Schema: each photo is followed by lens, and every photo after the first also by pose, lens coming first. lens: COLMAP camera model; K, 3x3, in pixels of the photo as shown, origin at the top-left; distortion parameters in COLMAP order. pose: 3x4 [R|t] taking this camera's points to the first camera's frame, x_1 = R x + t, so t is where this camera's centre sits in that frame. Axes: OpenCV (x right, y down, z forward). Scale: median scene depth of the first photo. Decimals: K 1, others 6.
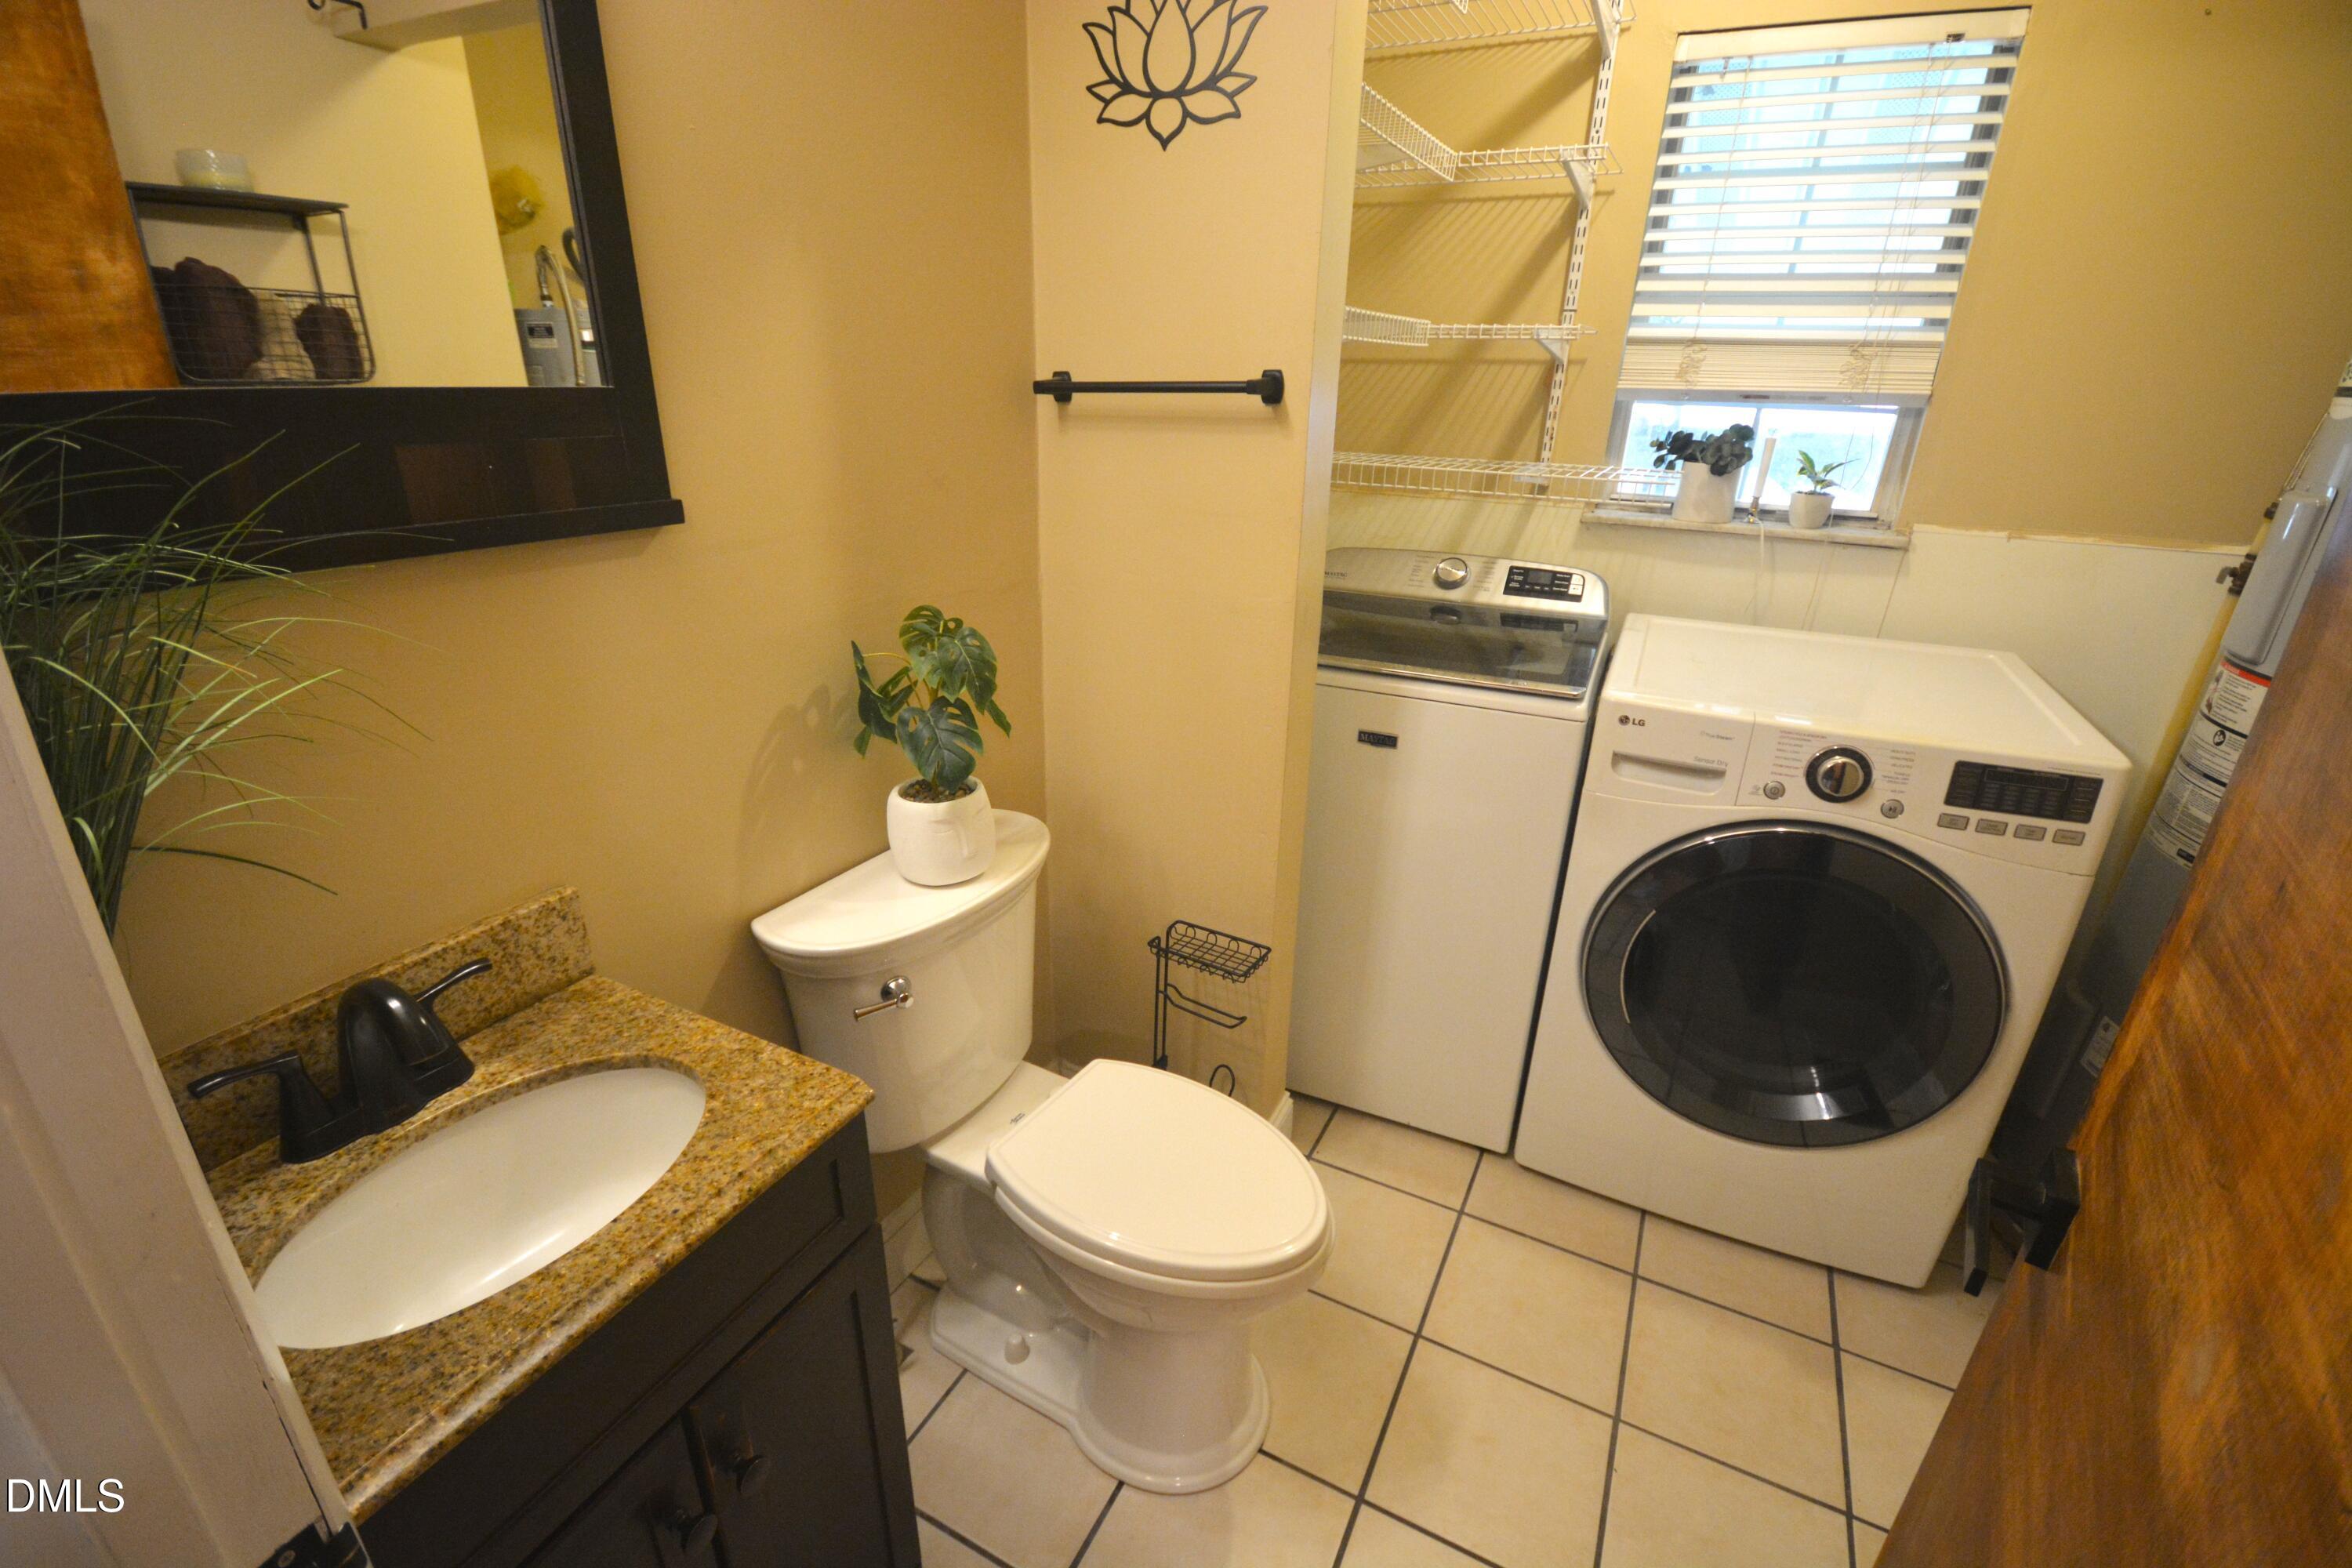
lens RADIAL K [[1053.2, 0, 1168.8], [0, 1053.2, 795.8], [0, 0, 1]] dist [0.019034, -0.012717]
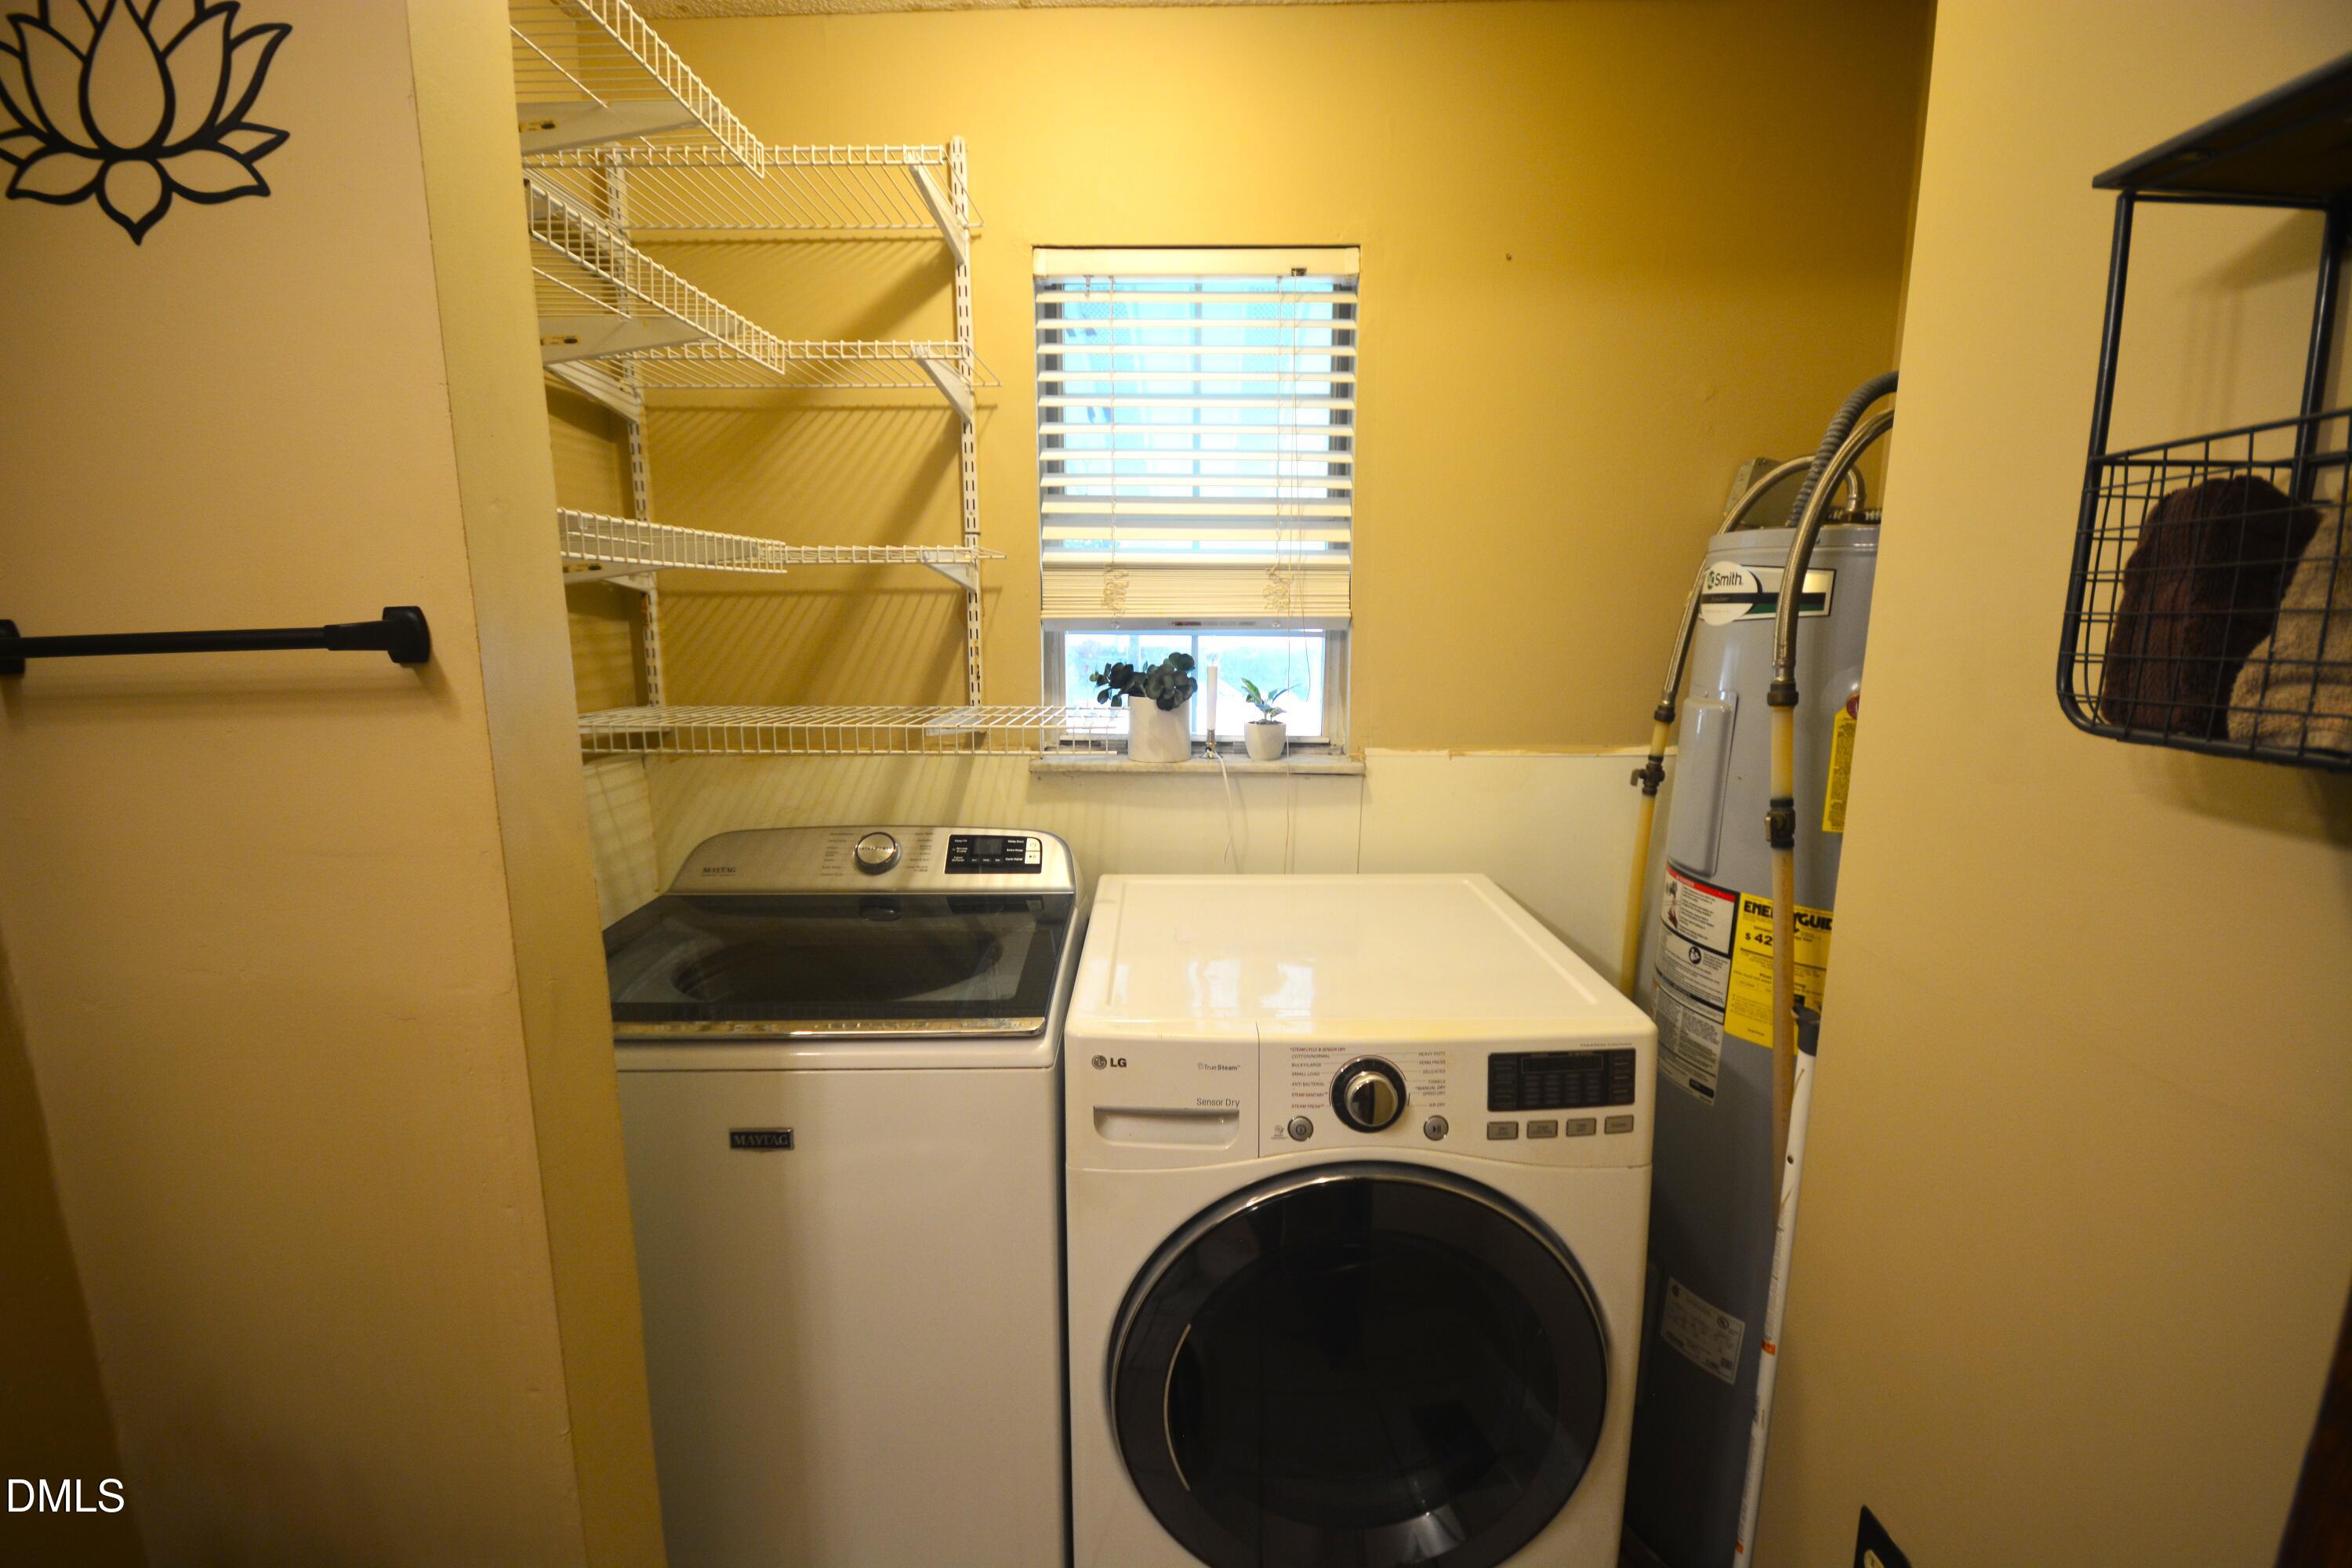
lens RADIAL K [[1053.2, 0, 1176.1], [0, 1053.2, 789.3], [0, 0, 1]] dist [0.019034, -0.012717]
pose [[0.899743, -0.098790, 0.425091, 0.174542], [0.184593, 0.968768, -0.165570, -0.109031], [-0.395458, 0.227440, 0.889879, 0.277950]]
